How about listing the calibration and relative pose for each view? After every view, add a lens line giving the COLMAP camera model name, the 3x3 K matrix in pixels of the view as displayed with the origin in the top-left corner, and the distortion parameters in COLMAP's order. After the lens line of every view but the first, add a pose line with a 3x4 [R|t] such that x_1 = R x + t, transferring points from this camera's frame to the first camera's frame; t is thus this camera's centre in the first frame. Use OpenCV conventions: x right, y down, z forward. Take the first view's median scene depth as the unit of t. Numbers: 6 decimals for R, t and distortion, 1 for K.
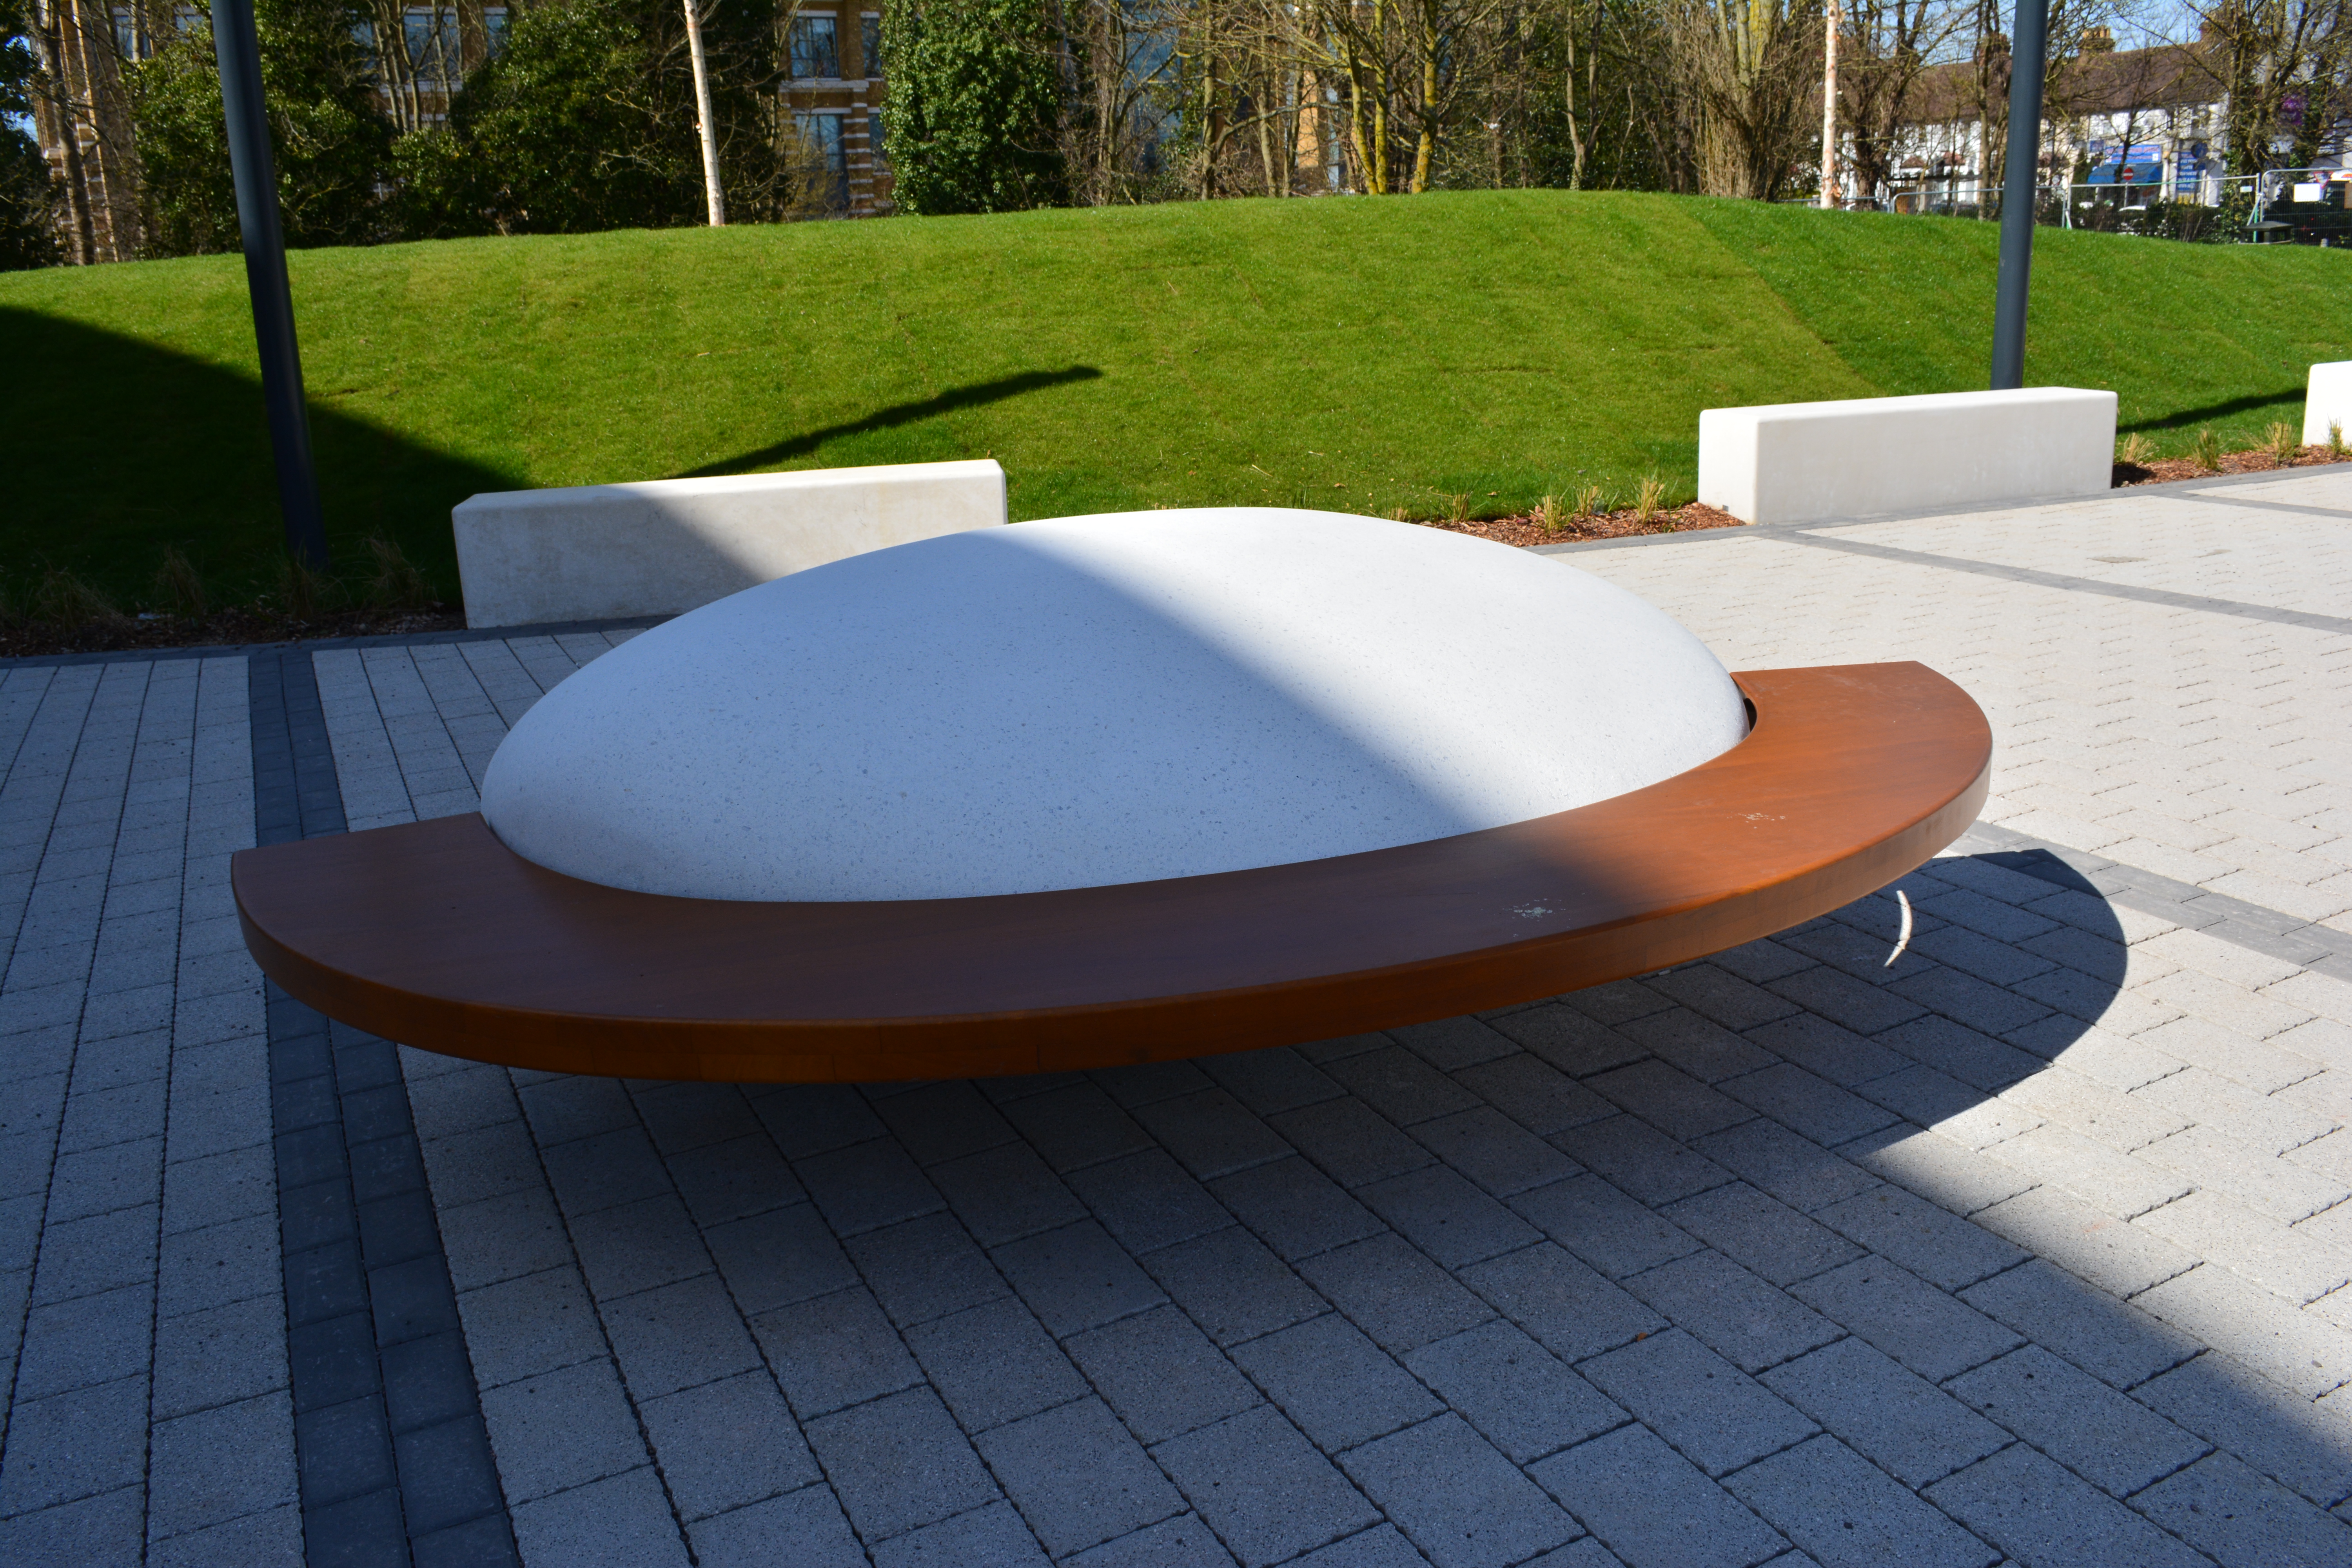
lens RADIAL K [[1856.0, 0, 1159.0], [0, 1856.0, 804.8], [0, 0, 1]] dist [-0.090906, 0.019821]
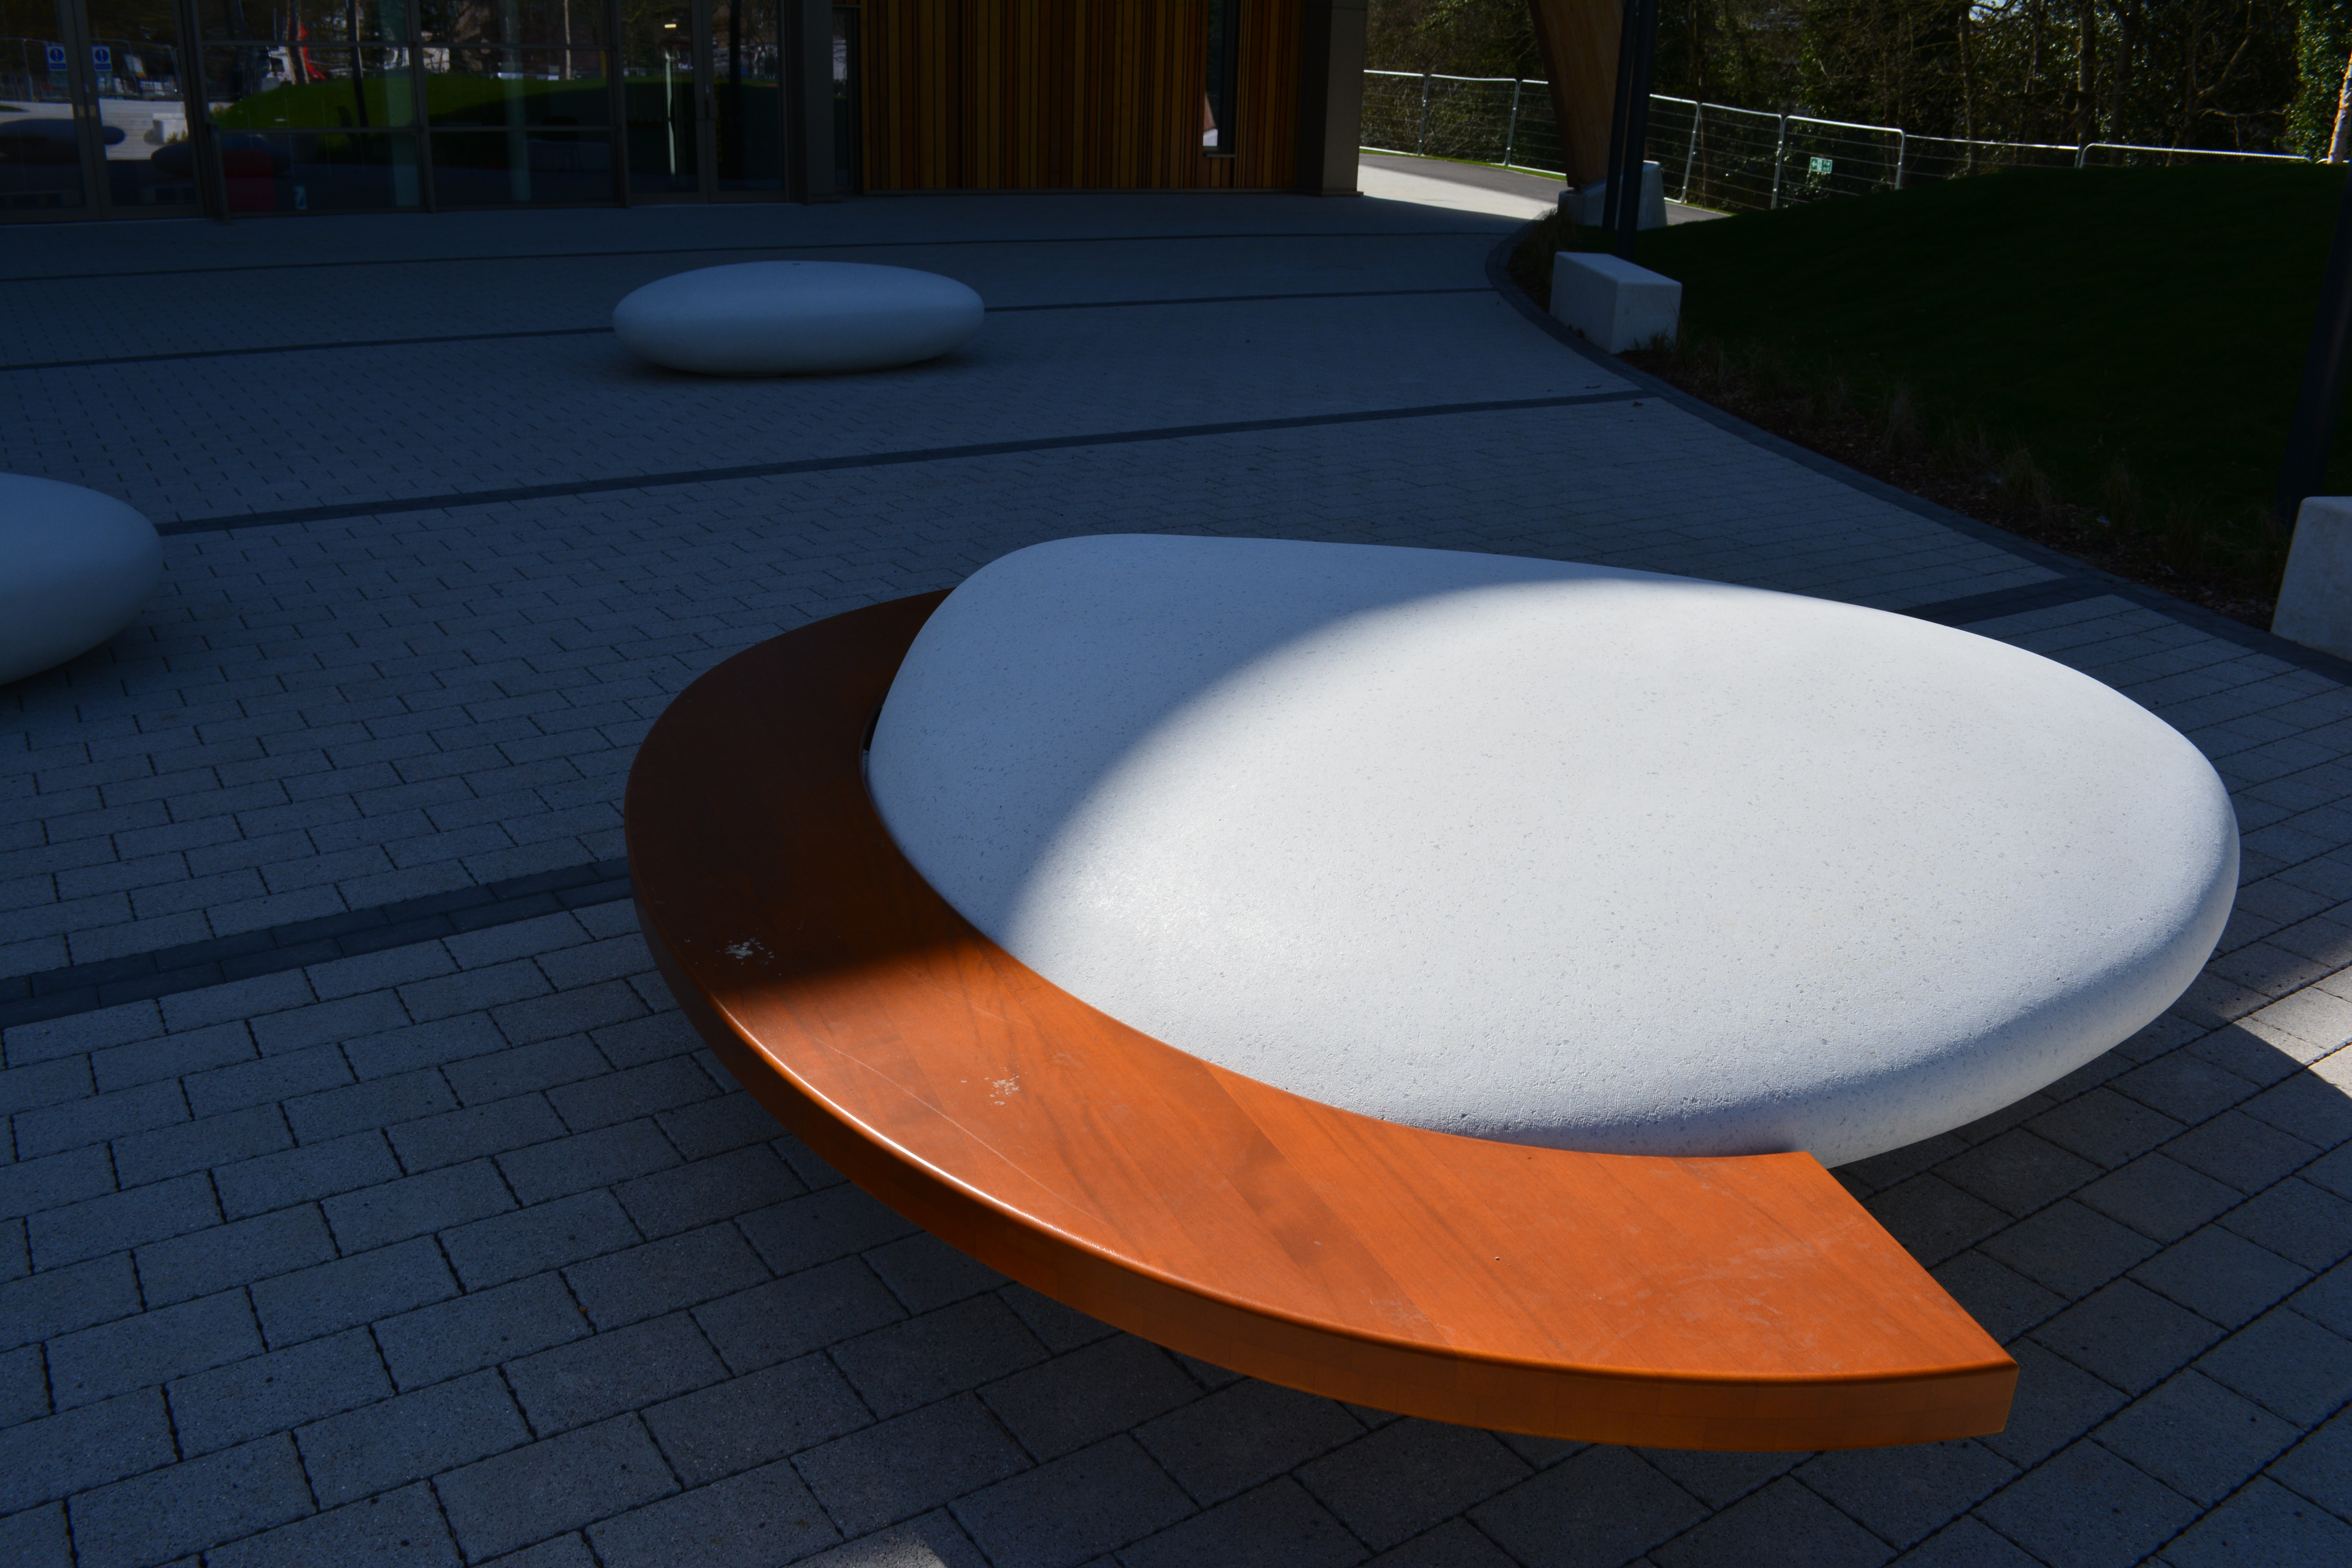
lens RADIAL K [[1856.0, 0, 1176.4], [0, 1856.0, 794.9], [0, 0, 1]] dist [-0.090906, 0.019821]
pose [[0.129113, 0.398358, -0.908097, 0.269234], [-0.329201, 0.881045, 0.339685, -0.106612], [0.935391, 0.255088, 0.244894, 0.226206]]
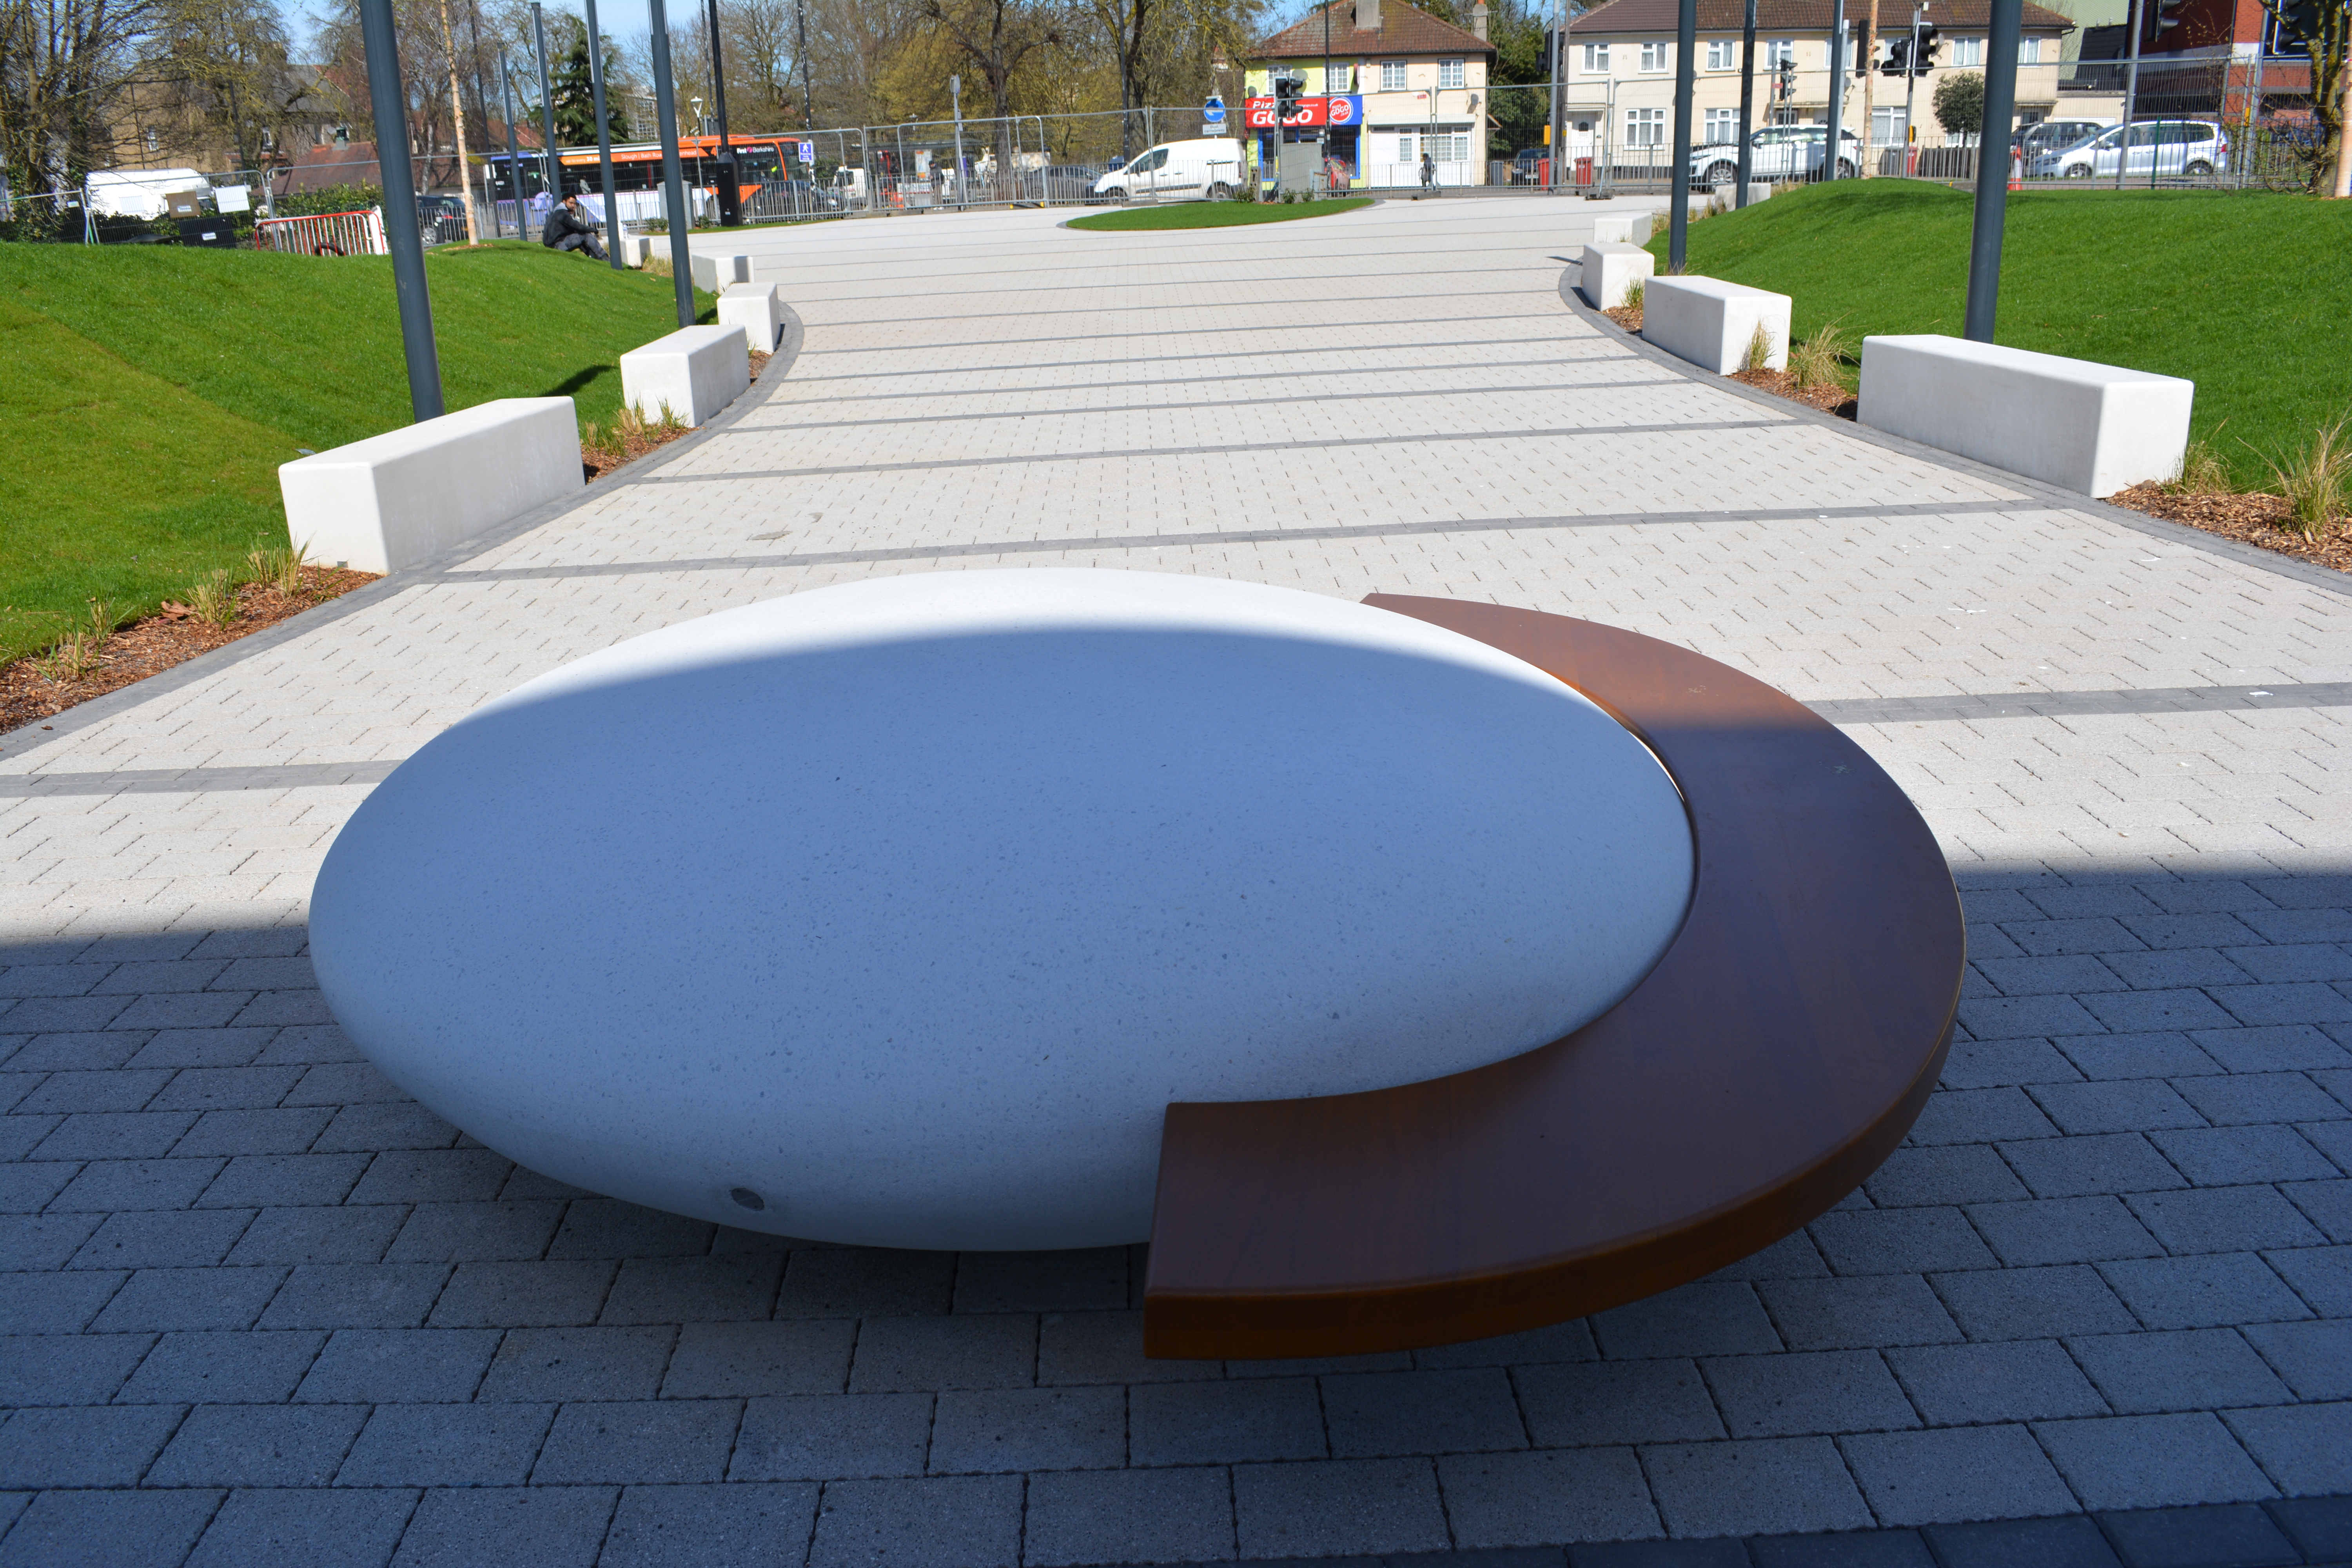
lens RADIAL K [[1856.0, 0, 1177.0], [0, 1856.0, 800.0], [0, 0, 1]] dist [-0.090906, 0.019821]
pose [[0.423744, -0.272853, 0.863708, -0.286164], [0.279835, 0.946338, 0.161667, -0.067221], [-0.861472, 0.173190, 0.477359, 0.184481]]
